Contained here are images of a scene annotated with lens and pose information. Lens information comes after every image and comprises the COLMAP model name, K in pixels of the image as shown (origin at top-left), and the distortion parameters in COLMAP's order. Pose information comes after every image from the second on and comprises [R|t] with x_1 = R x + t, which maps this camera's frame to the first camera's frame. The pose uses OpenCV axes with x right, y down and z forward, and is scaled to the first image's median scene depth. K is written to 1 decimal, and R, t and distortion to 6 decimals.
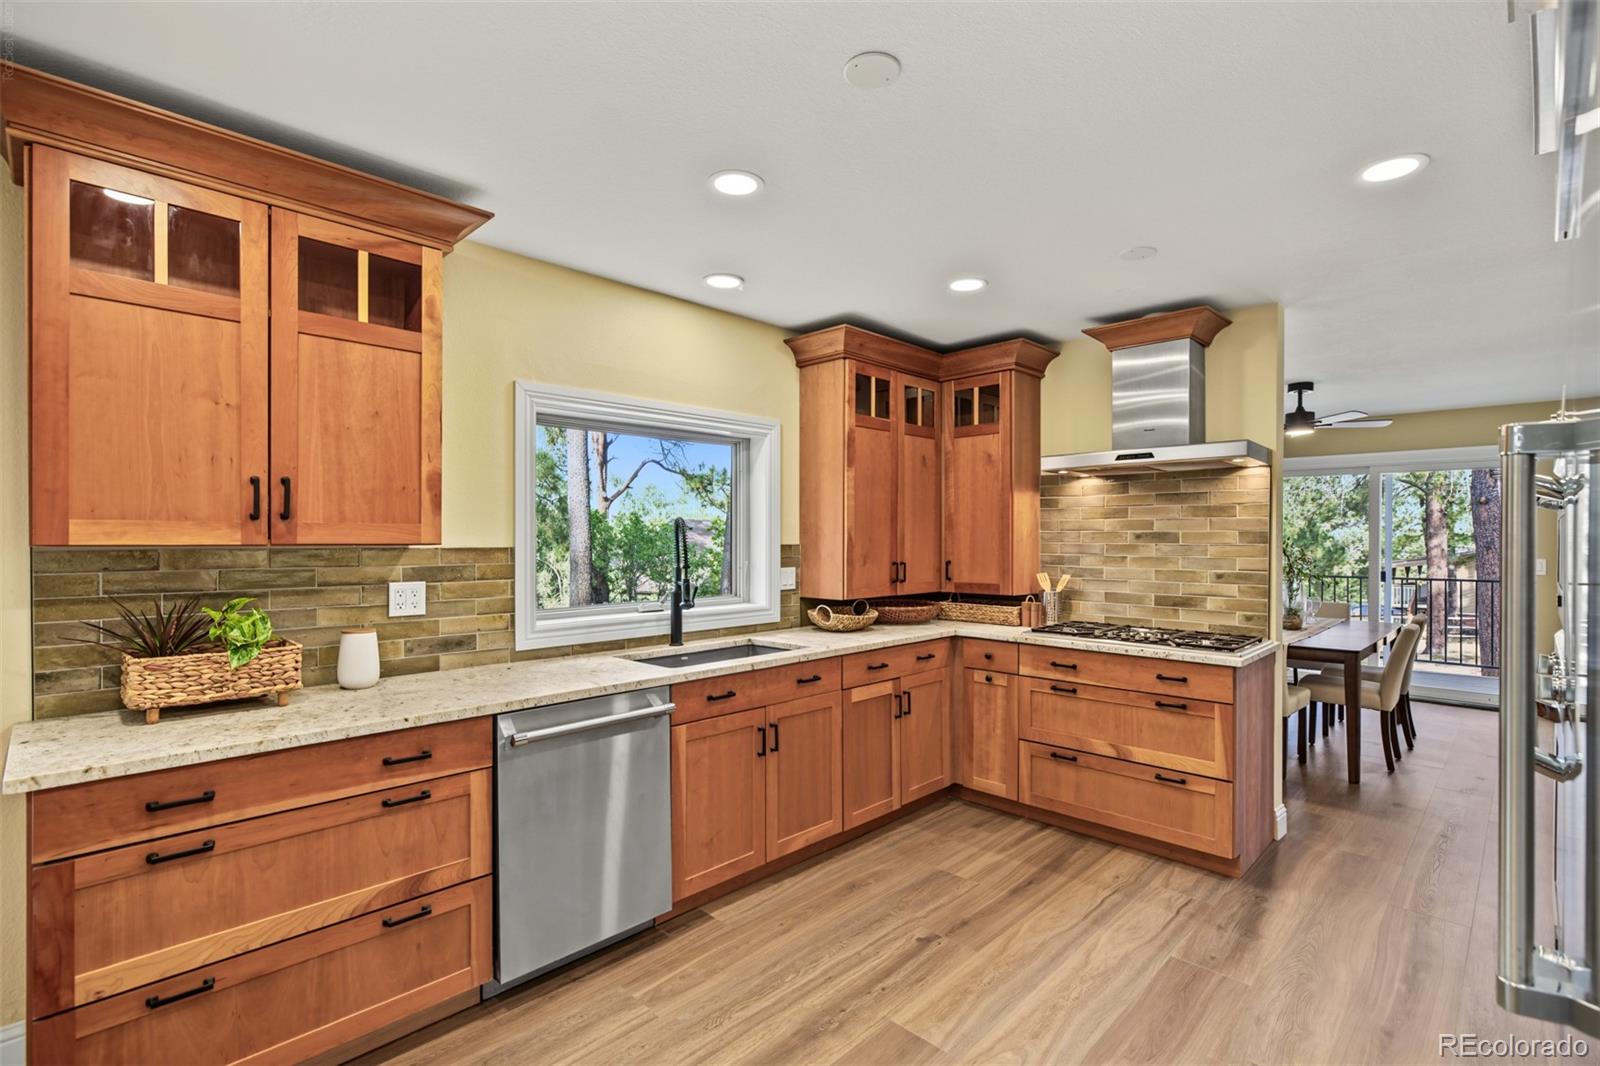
lens RADIAL K [[736.7, 0, 801.4], [0, 736.7, 542.6], [0, 0, 1]] dist [0.001772, -0.000616]
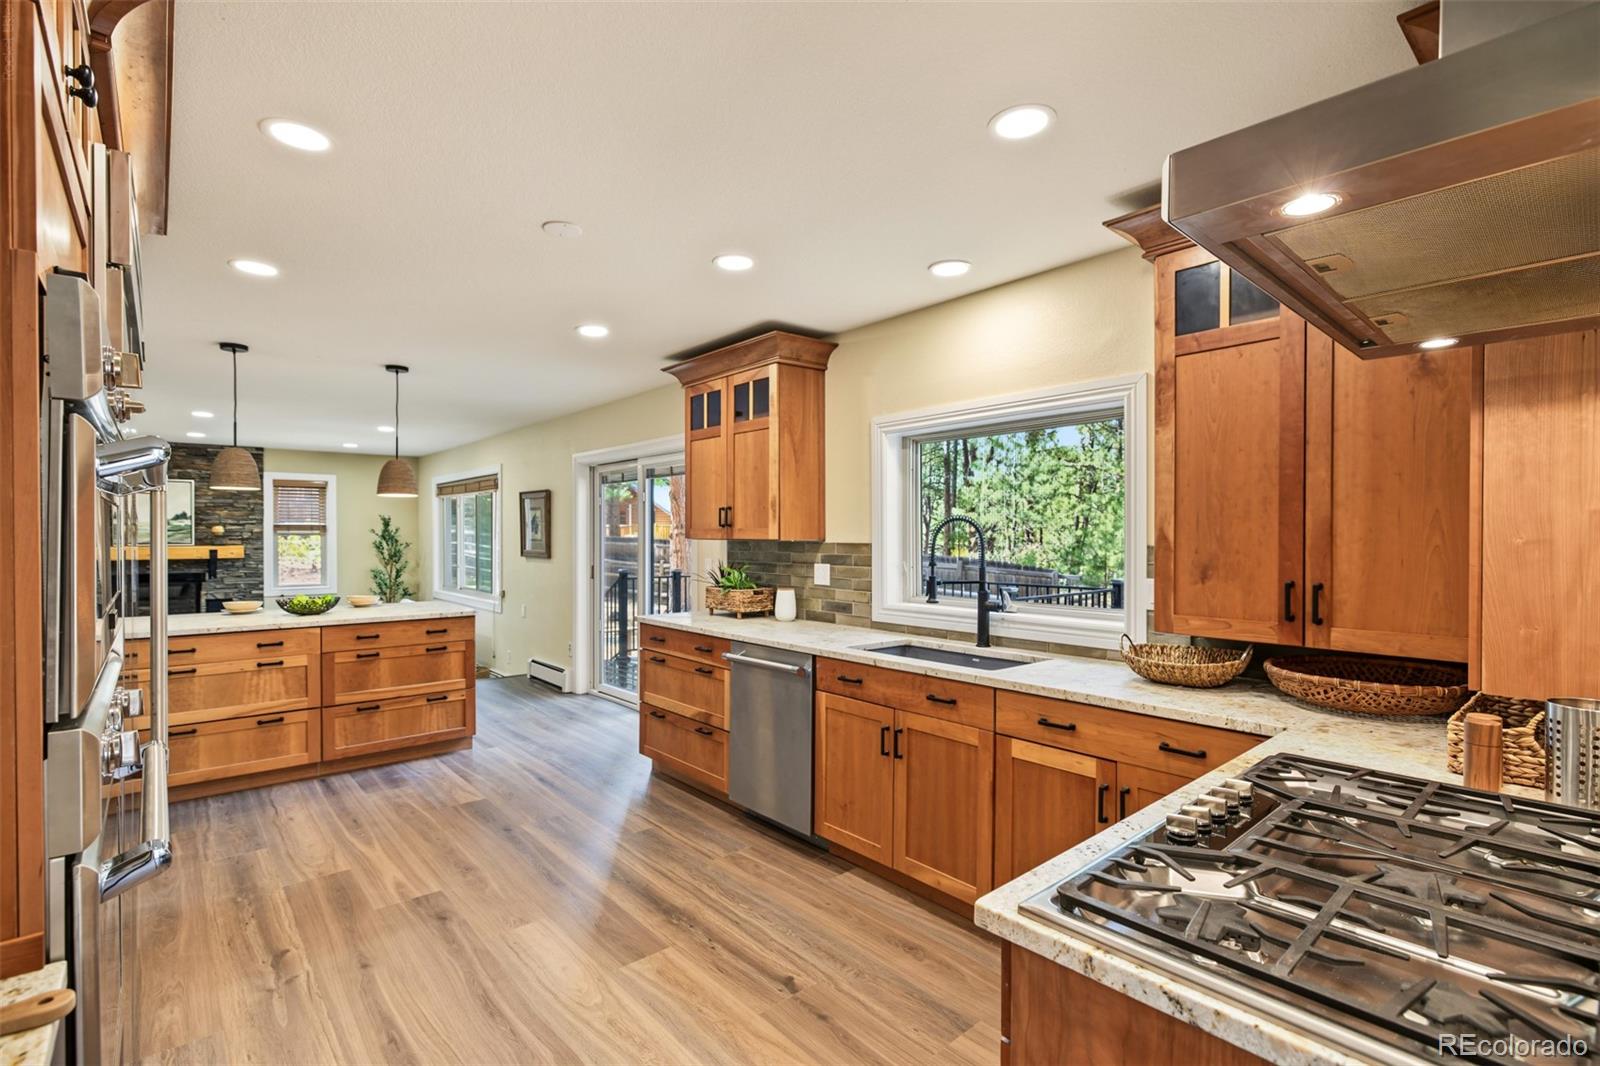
lens RADIAL K [[736.7, 0, 799.5], [0, 736.7, 542.5], [0, 0, 1]] dist [0.001772, -0.000616]
pose [[-0.076225, 0.006779, -0.997068, 0.790274], [-0.009216, 0.999929, 0.007503, -0.003274], [0.997048, 0.009761, -0.076157, 0.802185]]
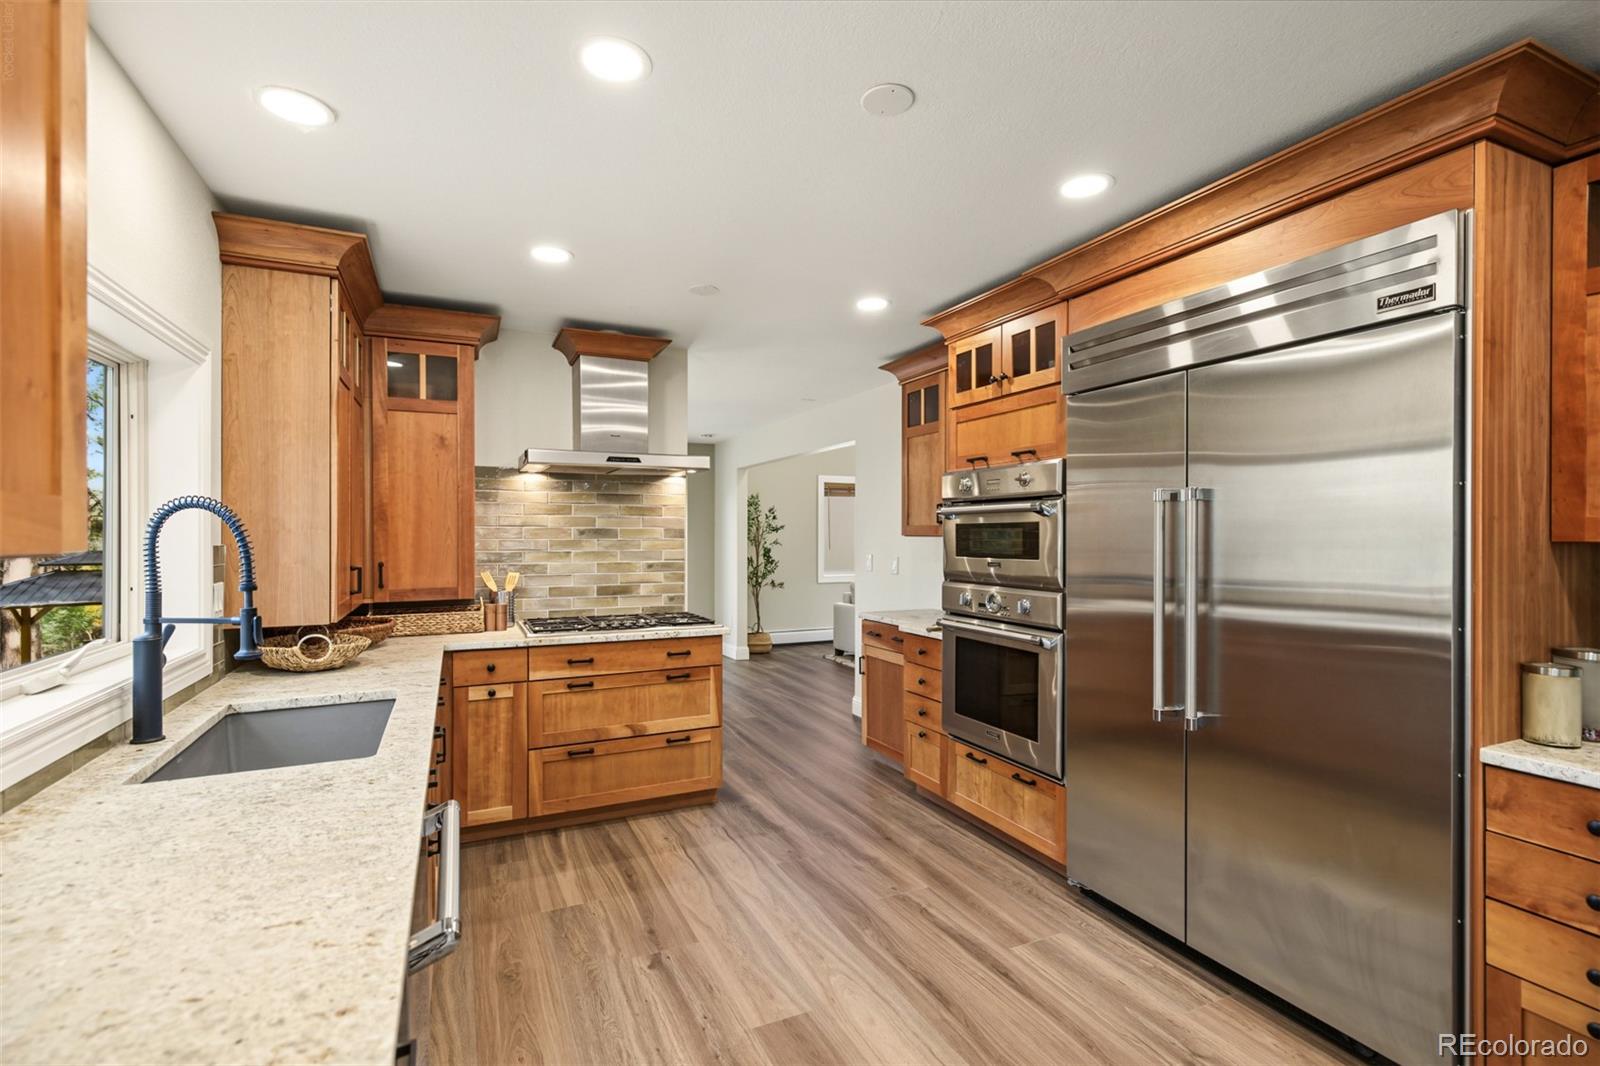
lens RADIAL K [[736.7, 0, 793.5], [0, 736.7, 535.6], [0, 0, 1]] dist [0.001772, -0.000616]
pose [[0.353999, -0.004182, 0.935236, -0.478909], [0.007746, 0.999969, 0.001539, -0.003277], [-0.935214, 0.006700, 0.354020, 0.373144]]
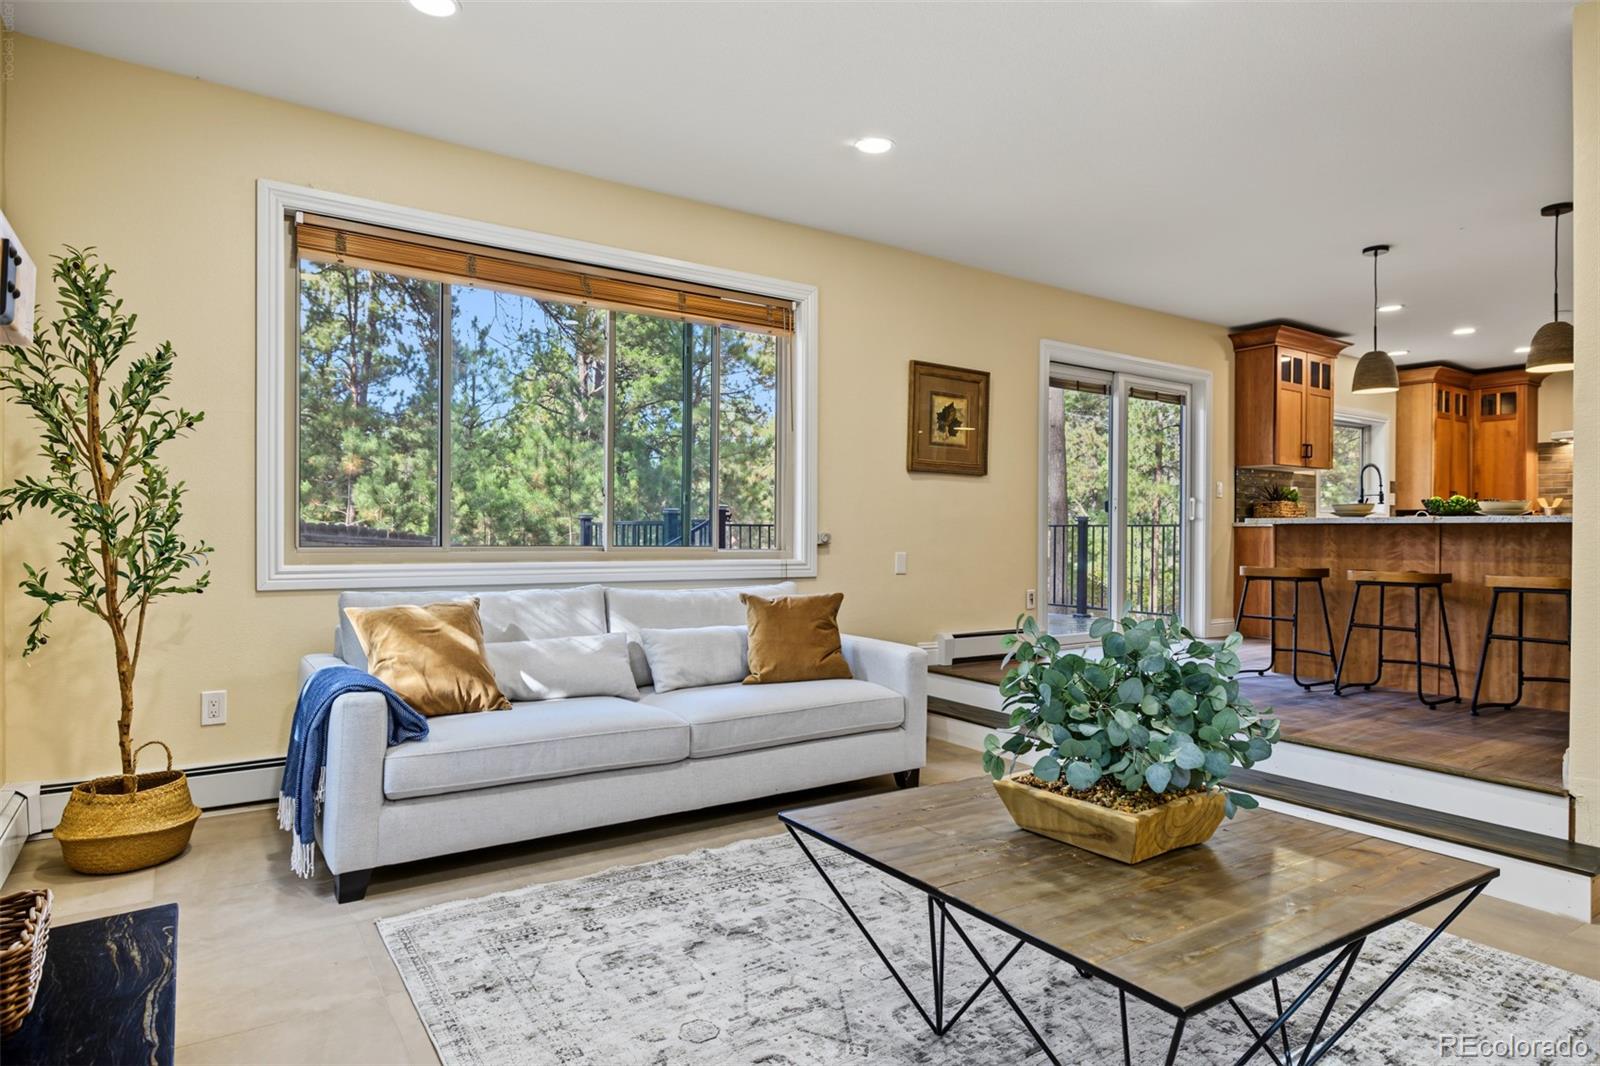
lens RADIAL K [[902.9, 0, 802.5], [0, 902.9, 536.1], [0, 0, 1]] dist [0.003648, 0.000813]
pose [[0.983136, 0.005155, -0.182804, -1.214722], [-0.006038, 0.999973, -0.004272, 0.182165], [0.182777, 0.005303, 0.983140, -1.740512]]
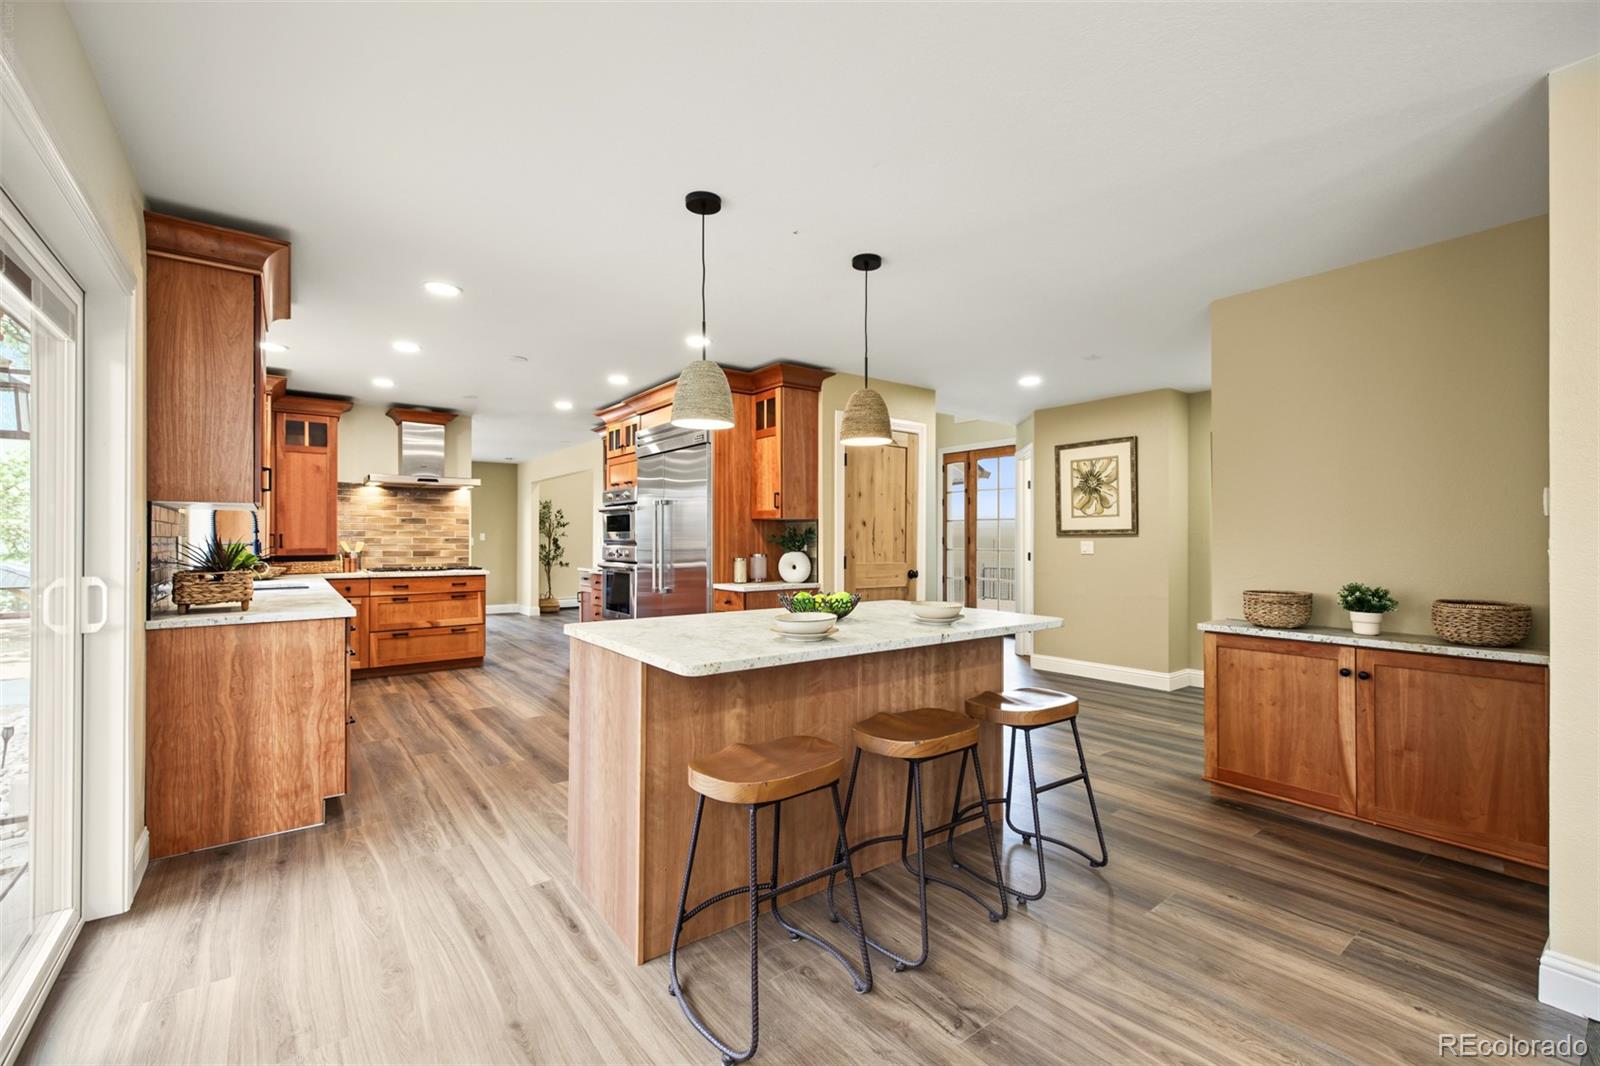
lens RADIAL K [[680.7, 0, 799.4], [0, 680.7, 533.4], [0, 0, 1]] dist [0.008632, -0.001605]
pose [[0.137418, 0.005647, 0.990497, -1.250894], [0.007092, 0.999953, -0.006685, 0.048484], [-0.990488, 0.007943, 0.137371, -0.263964]]
